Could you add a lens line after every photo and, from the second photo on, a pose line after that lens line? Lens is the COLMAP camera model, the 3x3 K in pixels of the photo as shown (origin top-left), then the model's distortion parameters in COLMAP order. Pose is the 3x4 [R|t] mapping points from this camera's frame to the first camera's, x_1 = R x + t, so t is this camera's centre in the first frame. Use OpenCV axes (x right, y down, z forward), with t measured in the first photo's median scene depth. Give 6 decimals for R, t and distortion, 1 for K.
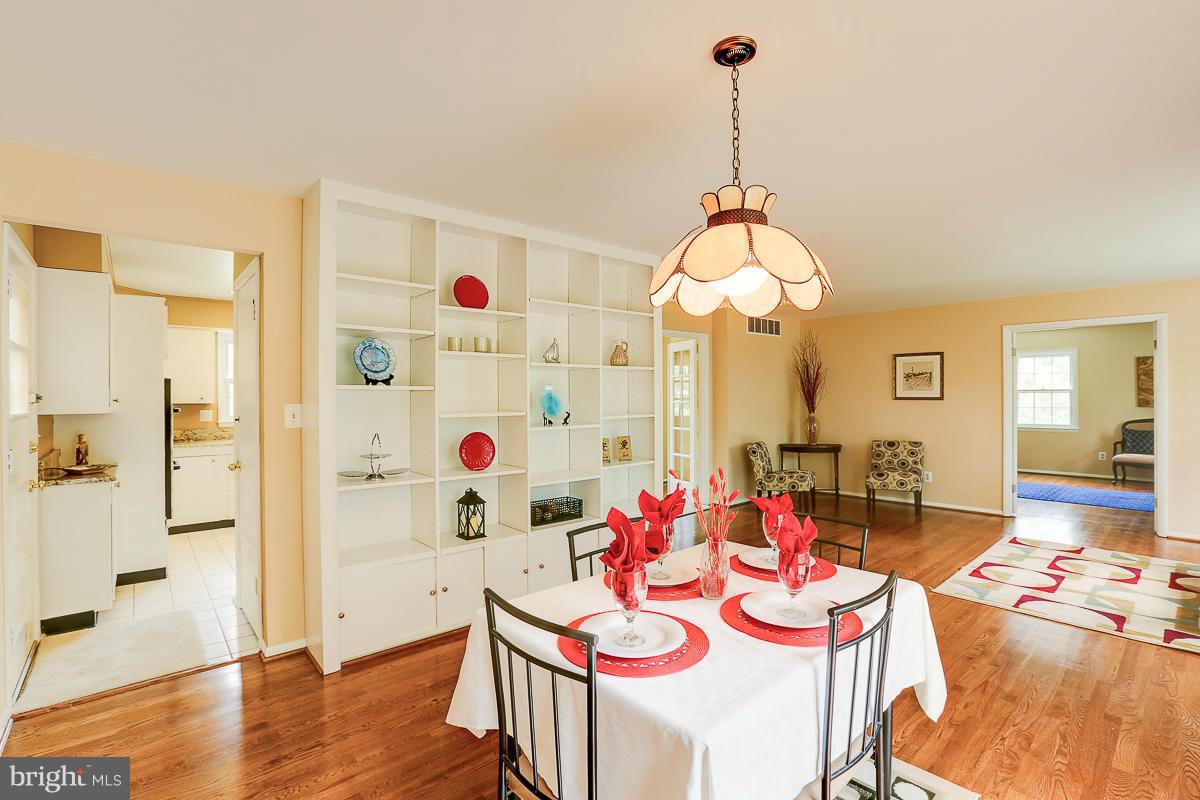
lens RADIAL K [[545.8, 0, 600.0], [0, 545.8, 400.0], [0, 0, 1]] dist [-0.041901, 0.010304]
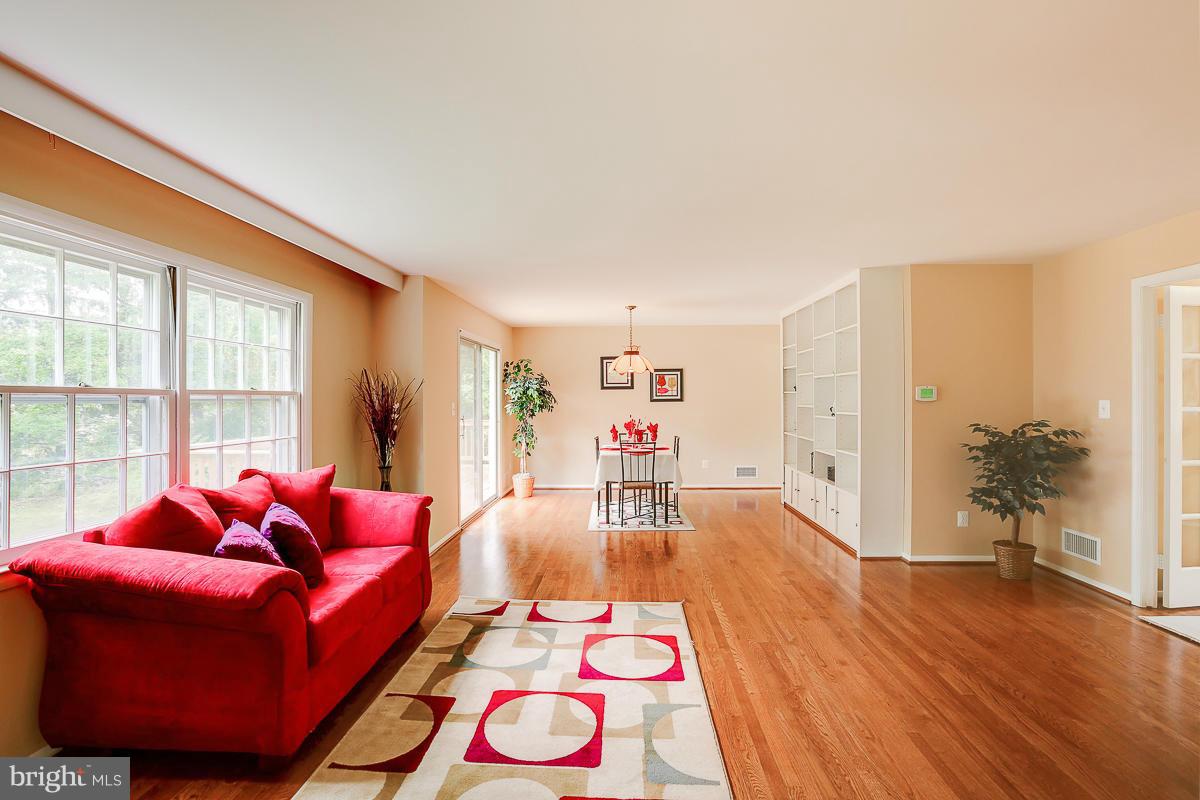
lens RADIAL K [[551.4, 0, 598.6], [0, 551.4, 396.9], [0, 0, 1]] dist [-0.068932, 0.030877]
pose [[-0.702054, 0.010135, -0.712051, 1.429784], [0.006731, 0.999948, 0.007595, -0.020988], [0.712092, 0.000539, -0.702086, 1.595283]]
